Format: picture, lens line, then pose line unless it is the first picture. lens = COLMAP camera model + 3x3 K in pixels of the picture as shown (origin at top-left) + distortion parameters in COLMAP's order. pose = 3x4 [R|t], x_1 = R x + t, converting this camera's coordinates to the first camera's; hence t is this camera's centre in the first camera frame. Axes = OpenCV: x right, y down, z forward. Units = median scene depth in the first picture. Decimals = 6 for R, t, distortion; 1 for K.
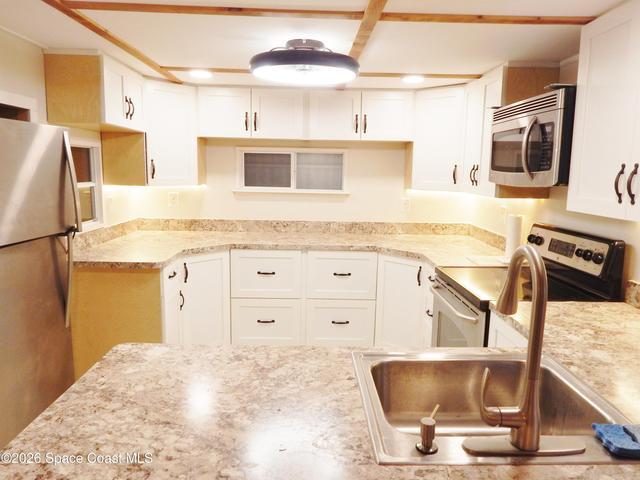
lens RADIAL K [[460.8, 0, 323.0], [0, 460.8, 237.9], [0, 0, 1]] dist [-0.011013, -0.005587]
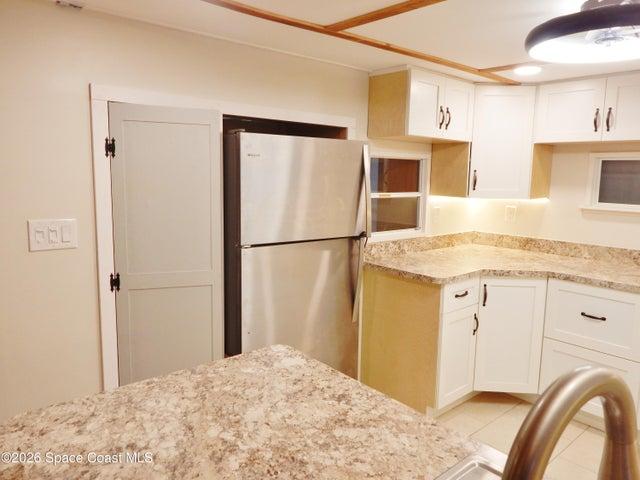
lens RADIAL K [[460.8, 0, 320.9], [0, 460.8, 238.6], [0, 0, 1]] dist [-0.011013, -0.005587]
pose [[0.625009, 0.097918, -0.774452, 0.213297], [-0.118529, 0.992502, 0.029830, -0.026322], [0.771566, 0.073151, 0.631930, 0.207495]]
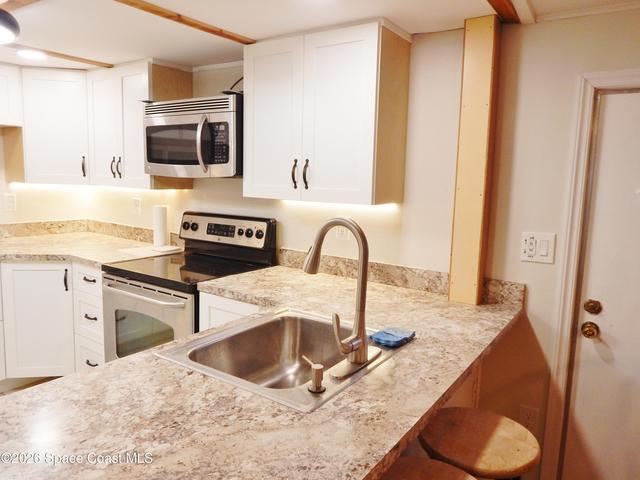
lens RADIAL K [[460.8, 0, 321.3], [0, 460.8, 236.8], [0, 0, 1]] dist [-0.011013, -0.005587]
pose [[0.582183, -0.104797, 0.806276, -0.244824], [0.098682, 0.993435, 0.057868, -0.003688], [-0.807047, 0.045875, 0.588702, 0.090152]]
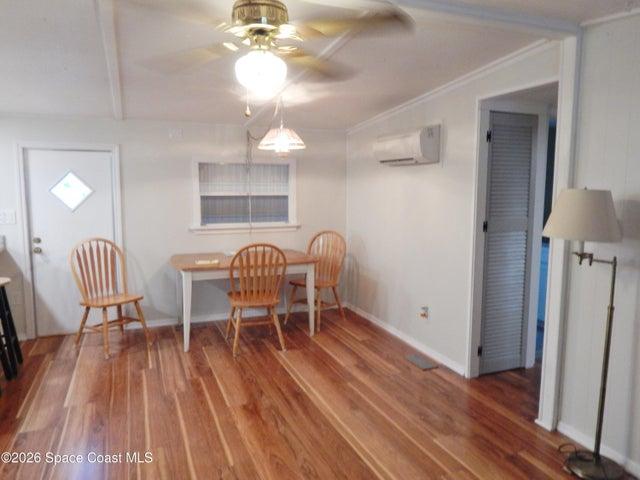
lens RADIAL K [[460.8, 0, 321.8], [0, 460.8, 234.7], [0, 0, 1]] dist [-0.011013, -0.005587]
pose [[-0.368045, -0.112552, 0.922971, -1.292326], [0.123269, 0.977978, 0.168415, 0.014885], [-0.921600, 0.175759, -0.346066, -0.191320]]
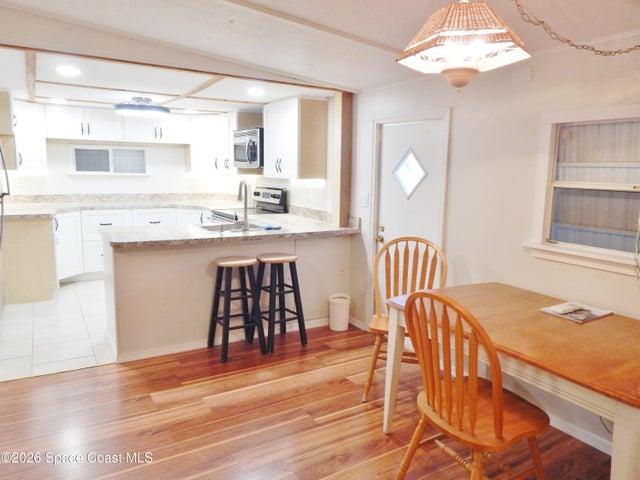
lens RADIAL K [[460.8, 0, 325.7], [0, 460.8, 239.8], [0, 0, 1]] dist [-0.011013, -0.005587]
pose [[0.862442, -0.077758, 0.500147, -0.338240], [0.066733, 0.996972, 0.039925, 0.148042], [-0.501737, -0.001057, 0.865019, -0.980658]]
